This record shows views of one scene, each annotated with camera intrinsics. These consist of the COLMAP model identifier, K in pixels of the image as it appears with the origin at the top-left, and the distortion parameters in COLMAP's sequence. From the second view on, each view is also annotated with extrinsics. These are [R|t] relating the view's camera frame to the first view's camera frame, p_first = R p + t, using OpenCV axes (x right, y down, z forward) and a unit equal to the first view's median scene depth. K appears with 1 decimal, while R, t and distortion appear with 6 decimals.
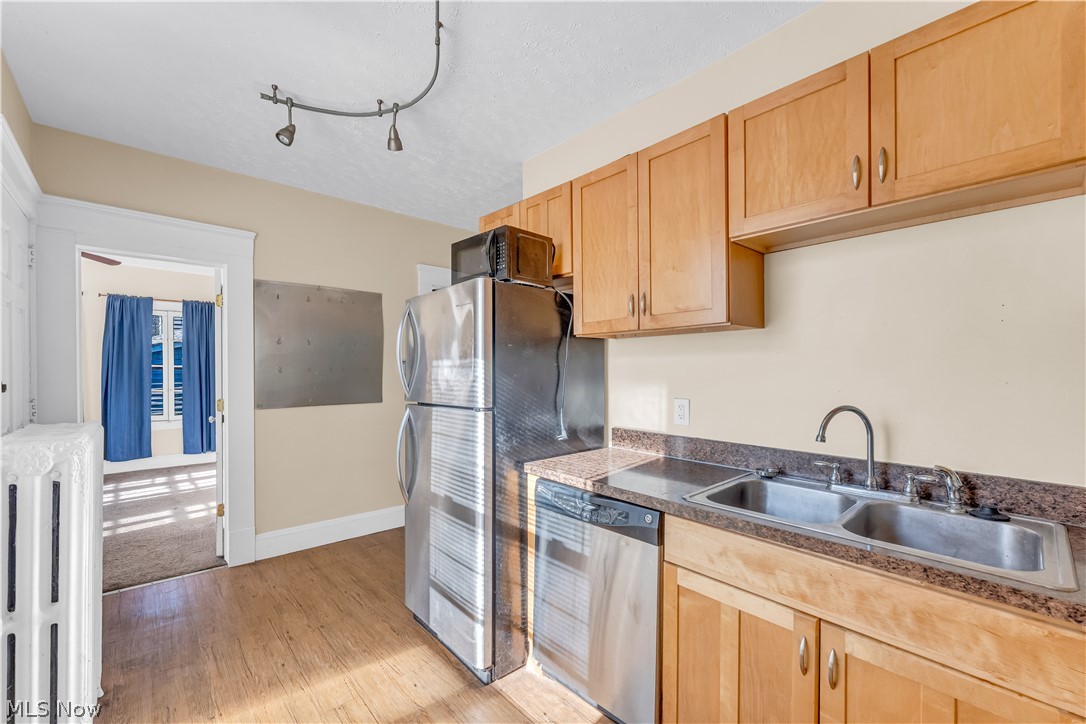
lens RADIAL K [[447.1, 0, 551.6], [0, 447.1, 369.9], [0, 0, 1]] dist [-0.003421, -0.000286]
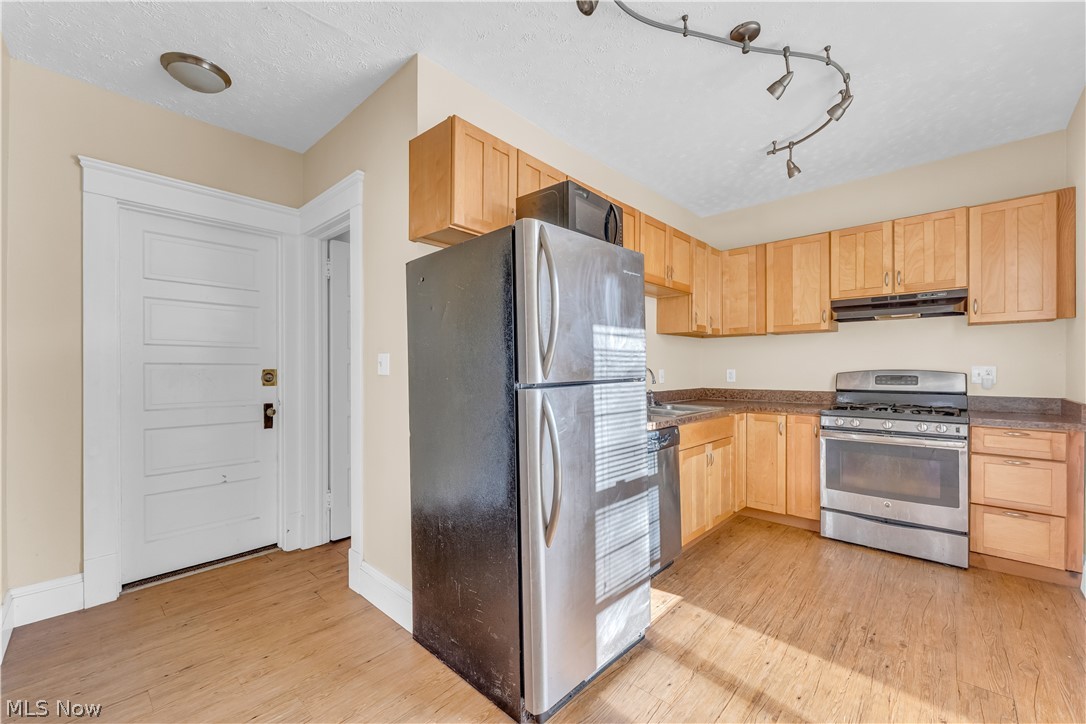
lens RADIAL K [[447.1, 0, 537.9], [0, 447.1, 363.4], [0, 0, 1]] dist [-0.003421, -0.000286]
pose [[-0.070641, 0.000337, 0.997502, -1.092650], [0.005136, 0.999987, 0.000026, 0.049701], [-0.997489, 0.005125, -0.070641, 1.217166]]
